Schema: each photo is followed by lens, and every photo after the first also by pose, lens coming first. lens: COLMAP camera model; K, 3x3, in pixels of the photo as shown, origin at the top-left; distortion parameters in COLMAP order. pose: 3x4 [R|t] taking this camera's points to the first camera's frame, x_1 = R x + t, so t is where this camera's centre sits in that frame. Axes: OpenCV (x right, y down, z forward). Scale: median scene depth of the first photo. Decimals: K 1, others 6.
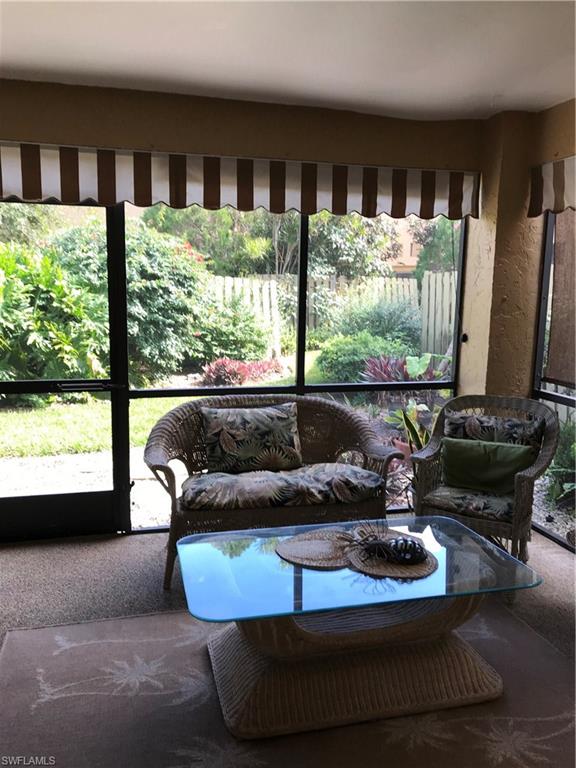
lens RADIAL K [[626.7, 0, 288.0], [0, 626.7, 384.0], [0, 0, 1]] dist [-0.005722, 0.001241]
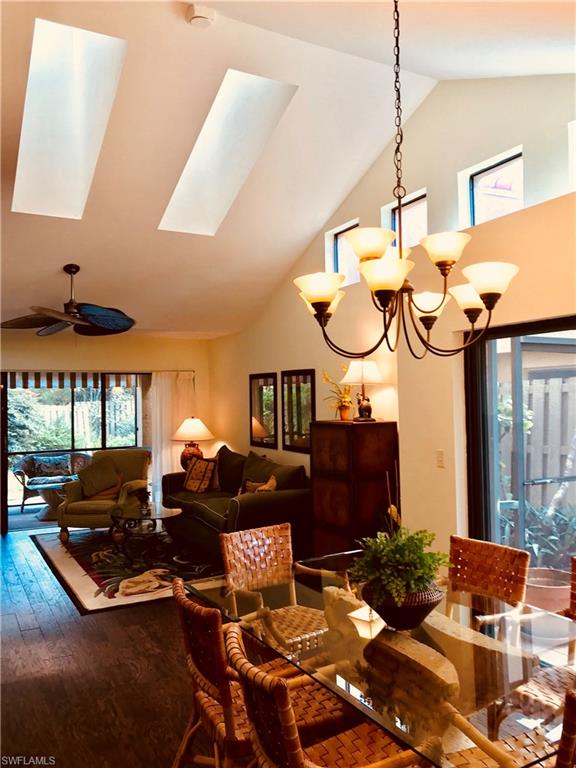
lens RADIAL K [[626.7, 0, 288.0], [0, 626.7, 384.0], [0, 0, 1]] dist [-0.005722, 0.001241]
pose [[0.968816, -0.029108, 0.246064, 0.116316], [0.073763, 0.981931, -0.174269, 0.118422], [-0.236545, 0.186986, 0.953458, -0.823227]]
